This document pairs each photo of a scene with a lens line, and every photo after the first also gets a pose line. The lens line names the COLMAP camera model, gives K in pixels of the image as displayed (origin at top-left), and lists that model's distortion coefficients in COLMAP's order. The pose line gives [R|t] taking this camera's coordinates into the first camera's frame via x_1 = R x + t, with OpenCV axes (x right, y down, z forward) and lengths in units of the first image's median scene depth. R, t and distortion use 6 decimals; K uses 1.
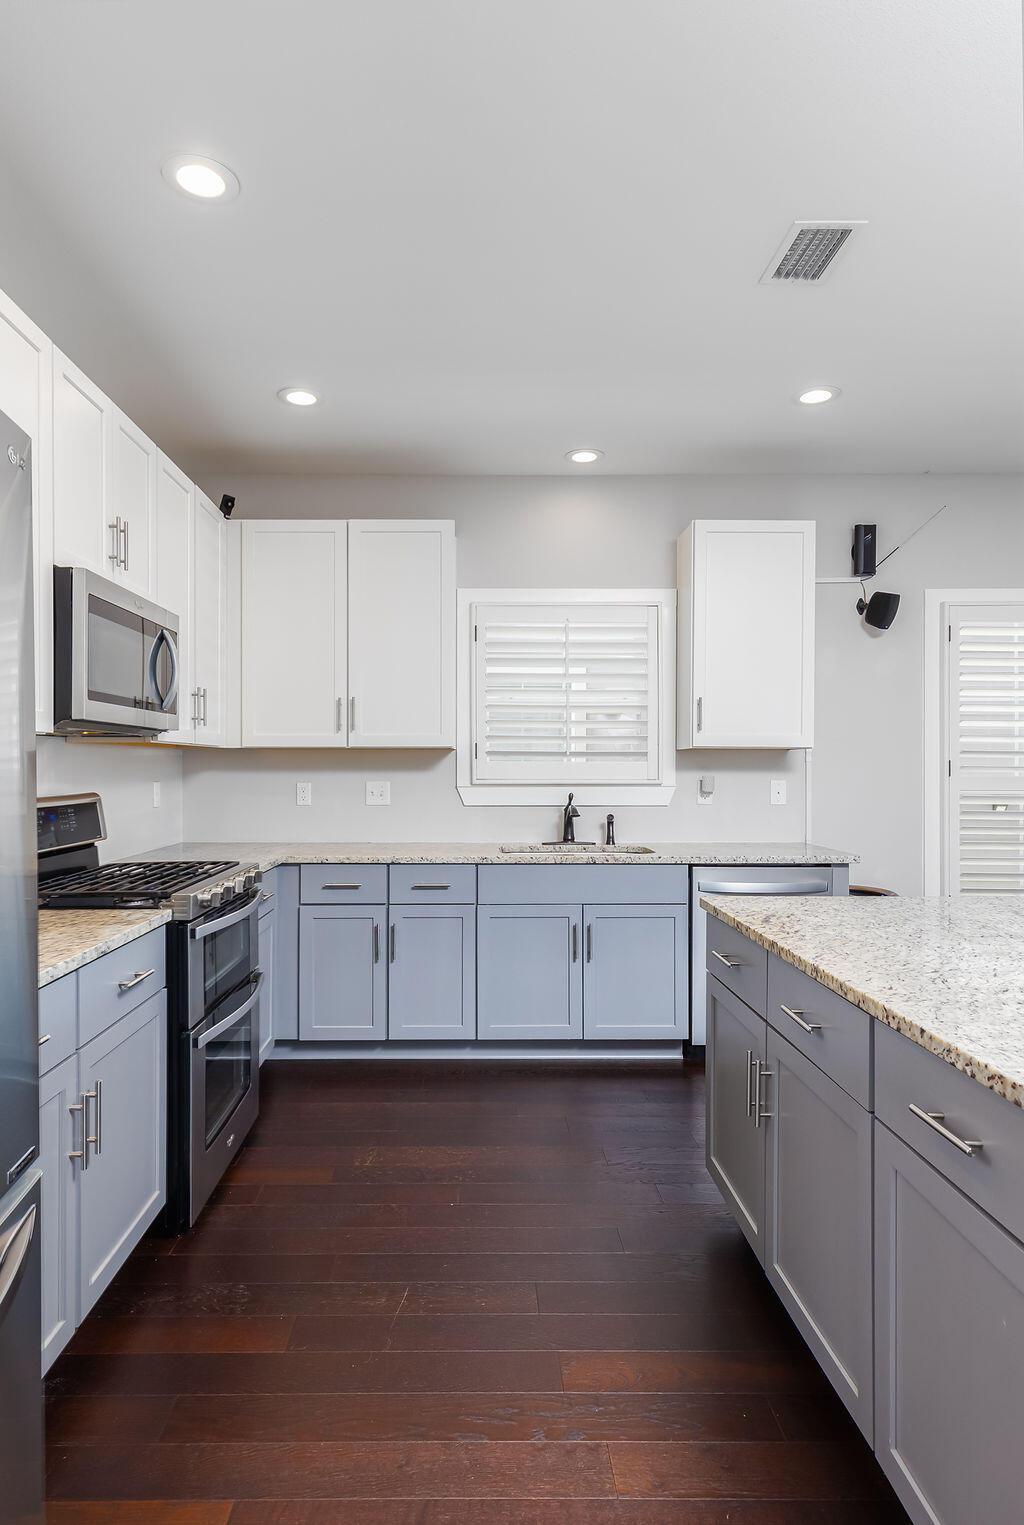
lens RADIAL K [[870.8, 0, 467.3], [0, 870.8, 767.4], [0, 0, 1]] dist [0.002908, 0.000496]
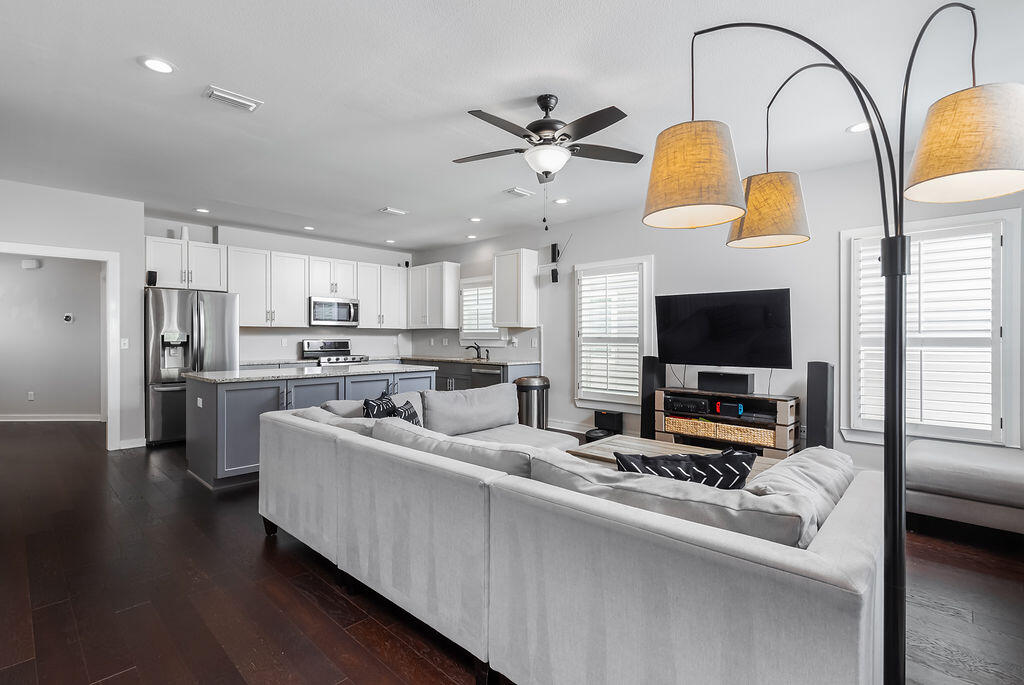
lens RADIAL K [[469.9, 0, 515.9], [0, 469.9, 337.7], [0, 0, 1]] dist [-0.001665, -0.000199]
pose [[0.731021, 0.001225, -0.682354, 1.372149], [-0.001594, 0.999999, 0.000087, 0.013253], [0.682353, 0.001024, 0.731022, -0.147892]]
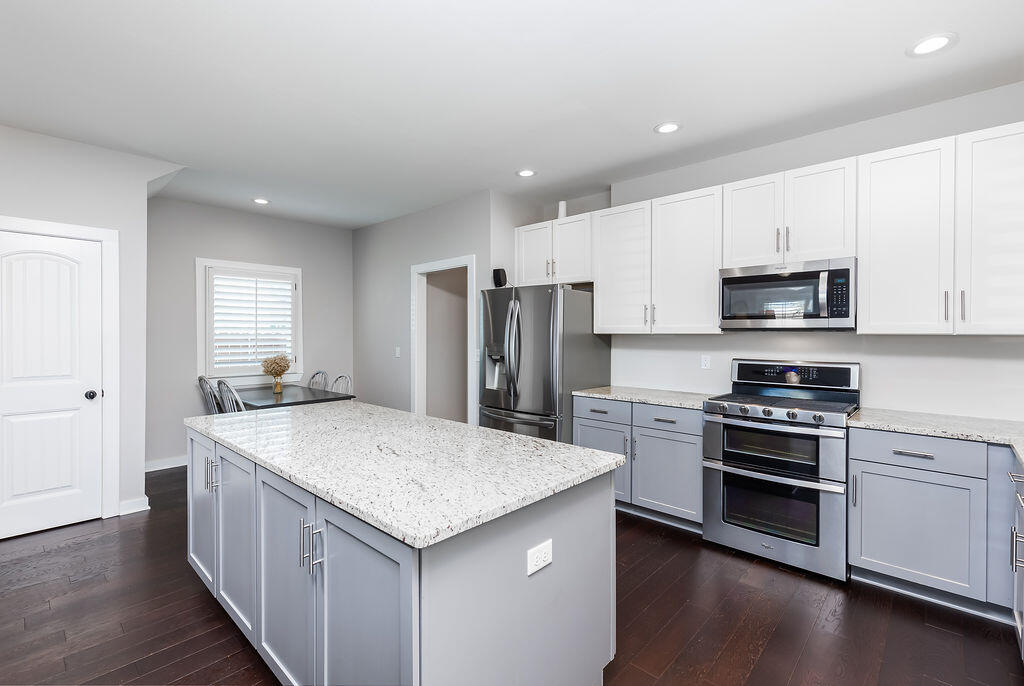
lens RADIAL K [[469.9, 0, 515.9], [0, 469.9, 338.2], [0, 0, 1]] dist [-0.001665, -0.000199]
pose [[-0.678134, 0.004742, -0.734923, 0.547255], [-0.003476, 0.999947, 0.009660, -0.020814], [0.734930, 0.009106, -0.678082, 0.819972]]
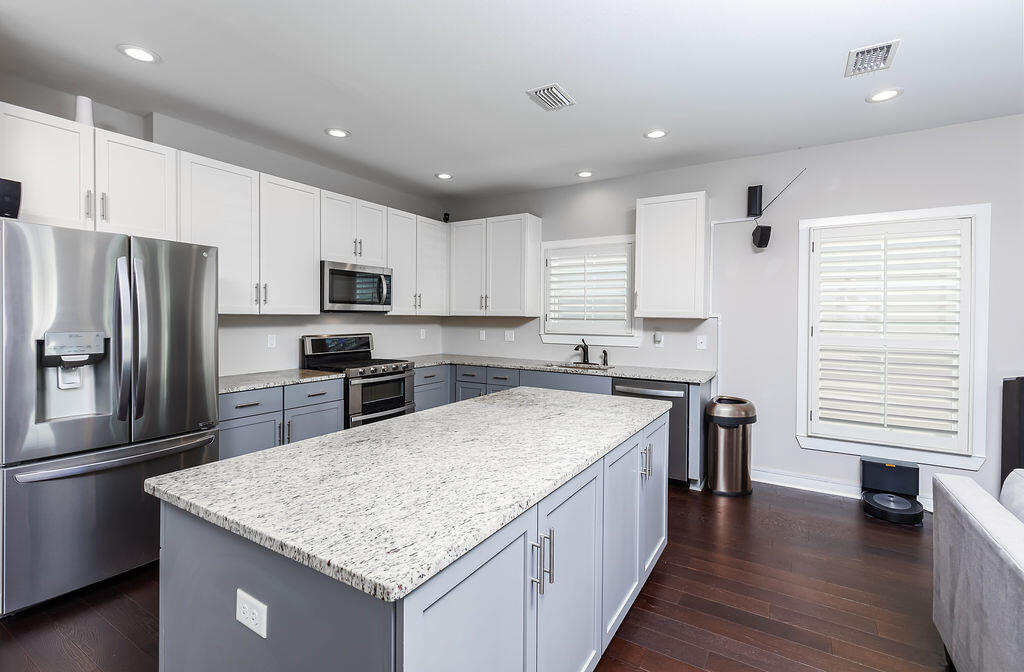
lens RADIAL K [[469.7, 0, 495.2], [0, 469.7, 321.7], [0, 0, 1]] dist [0.003034, 0.000273]
pose [[0.840668, 0.014427, -0.541359, 0.533673], [-0.009061, 0.999880, 0.012576, -0.022386], [0.541476, -0.005667, 0.840697, -0.040202]]
